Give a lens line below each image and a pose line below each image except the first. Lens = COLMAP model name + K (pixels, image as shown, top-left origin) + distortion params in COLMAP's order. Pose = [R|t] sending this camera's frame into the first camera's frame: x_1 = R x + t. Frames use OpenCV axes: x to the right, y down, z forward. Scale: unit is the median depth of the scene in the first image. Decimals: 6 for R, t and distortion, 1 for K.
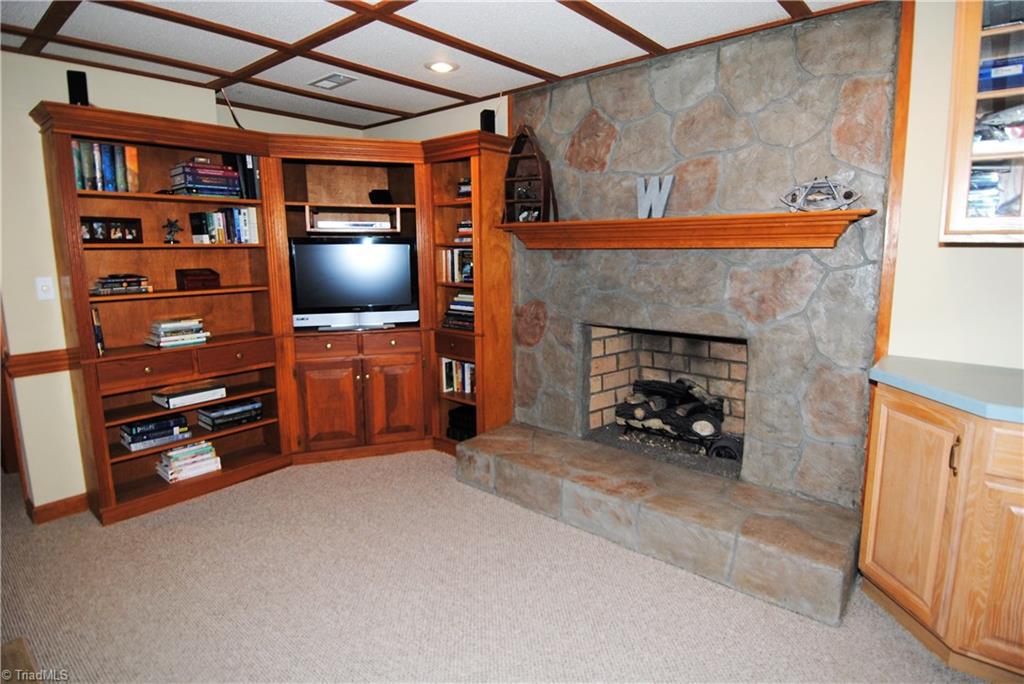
lens RADIAL K [[540.0, 0, 515.6], [0, 540.0, 339.0], [0, 0, 1]] dist [-0.004367, -0.003717]
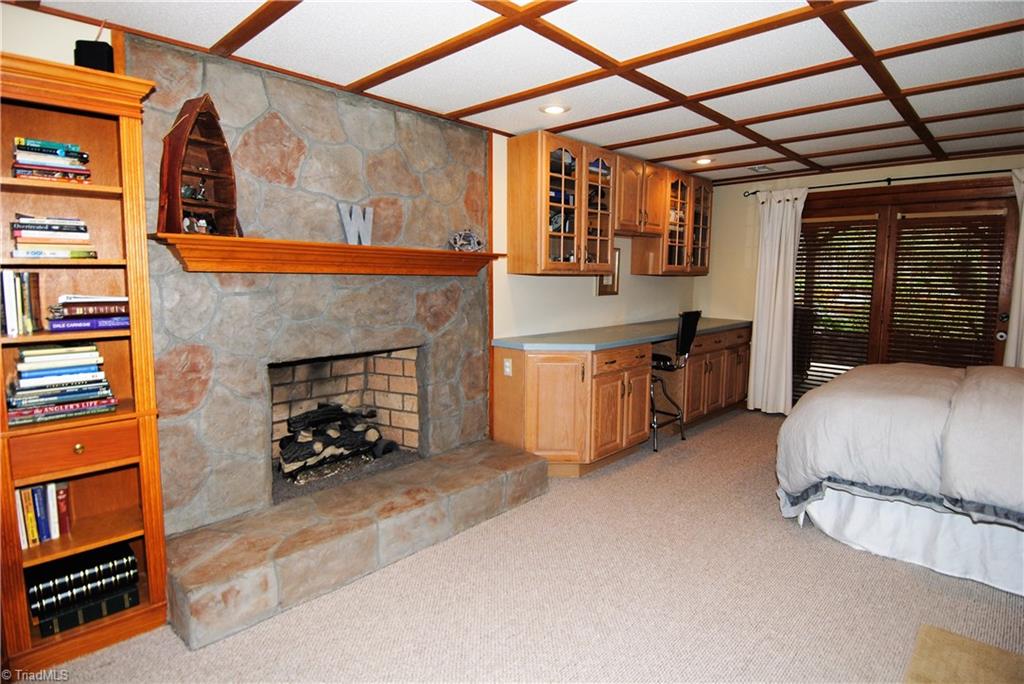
lens RADIAL K [[540.0, 0, 515.7], [0, 540.0, 337.2], [0, 0, 1]] dist [-0.004367, -0.003717]
pose [[0.025225, -0.102514, 0.994412, -0.737350], [0.157799, 0.982666, 0.097301, -0.095932], [-0.987149, 0.154463, 0.040964, 0.639440]]
